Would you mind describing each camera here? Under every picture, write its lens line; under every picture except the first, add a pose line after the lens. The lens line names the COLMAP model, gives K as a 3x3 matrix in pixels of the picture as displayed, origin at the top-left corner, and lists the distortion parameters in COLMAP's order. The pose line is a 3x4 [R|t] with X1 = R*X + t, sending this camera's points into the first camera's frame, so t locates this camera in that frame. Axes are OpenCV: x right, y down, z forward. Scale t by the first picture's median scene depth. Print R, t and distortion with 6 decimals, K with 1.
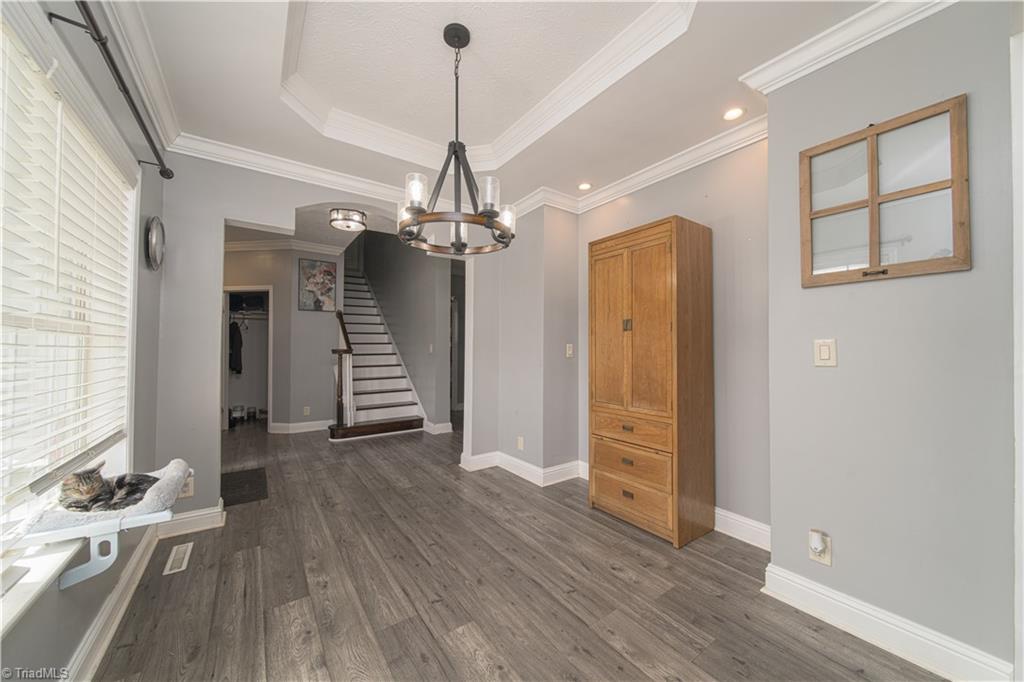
lens RADIAL K [[367.1, 0, 511.0], [0, 367.1, 341.8], [0, 0, 1]] dist [-0.000592, -0.000127]
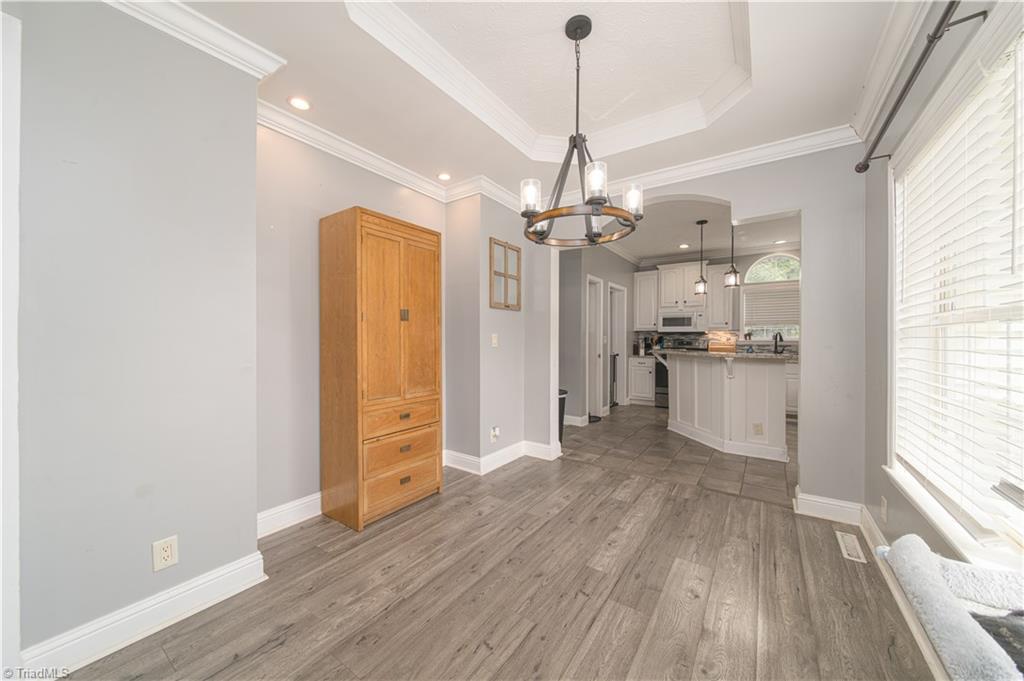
lens RADIAL K [[367.1, 0, 511.0], [0, 367.1, 341.3], [0, 0, 1]] dist [-0.000592, -0.000127]
pose [[-0.343707, -0.008615, 0.939037, -0.923366], [-0.019625, 0.999805, 0.001989, 0.023558], [-0.938872, -0.017745, -0.343809, 1.340249]]
